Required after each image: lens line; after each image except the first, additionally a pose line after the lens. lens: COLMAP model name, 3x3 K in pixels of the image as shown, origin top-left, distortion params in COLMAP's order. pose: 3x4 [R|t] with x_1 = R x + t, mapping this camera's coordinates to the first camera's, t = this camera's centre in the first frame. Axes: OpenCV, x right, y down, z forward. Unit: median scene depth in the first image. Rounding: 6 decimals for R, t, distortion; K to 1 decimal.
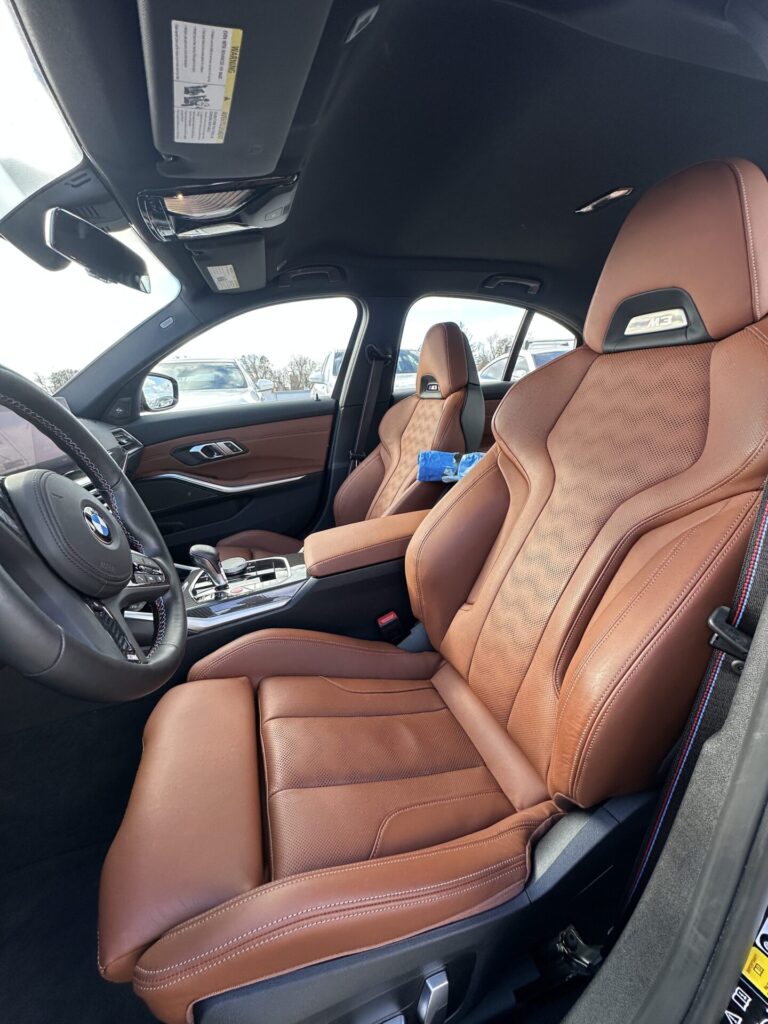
lens RADIAL K [[405.3, 0, 384.0], [0, 405.3, 512.0], [0, 0, 1]] dist [-0.002549, 0.000034]
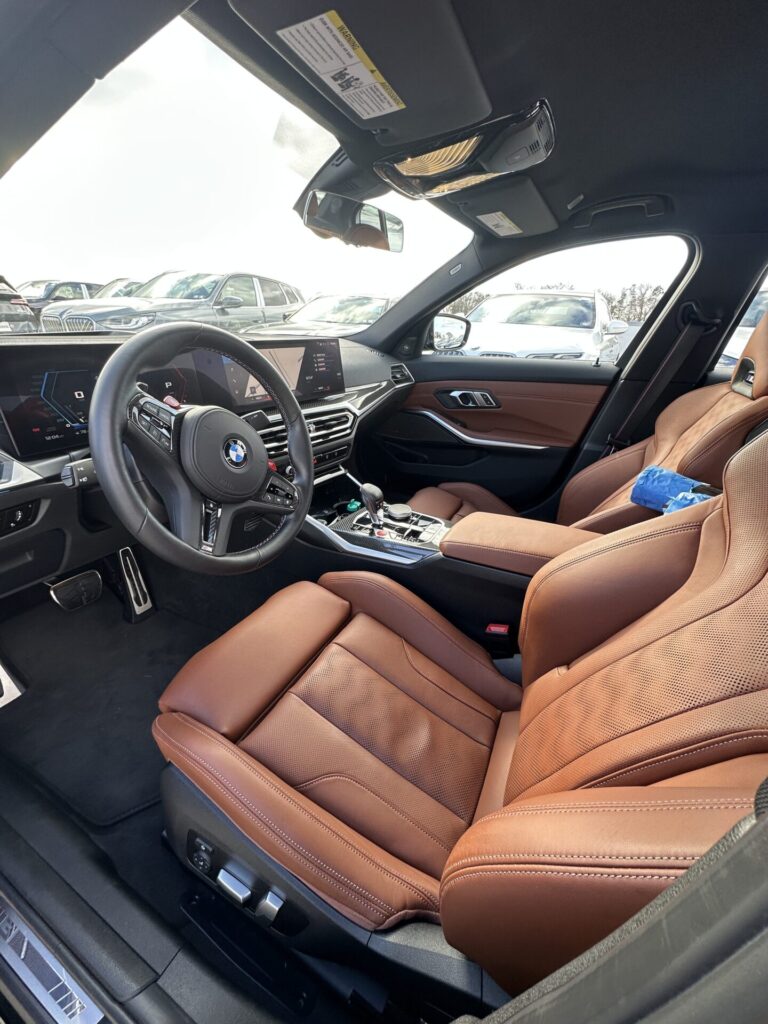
lens RADIAL K [[405.3, 0, 384.0], [0, 405.3, 512.0], [0, 0, 1]] dist [-0.002549, 0.000034]
pose [[0.692716, 0.386114, -0.609147, 0.294050], [-0.292388, 0.922445, 0.252200, -0.141821], [0.659282, 0.003404, 0.751888, 0.138279]]
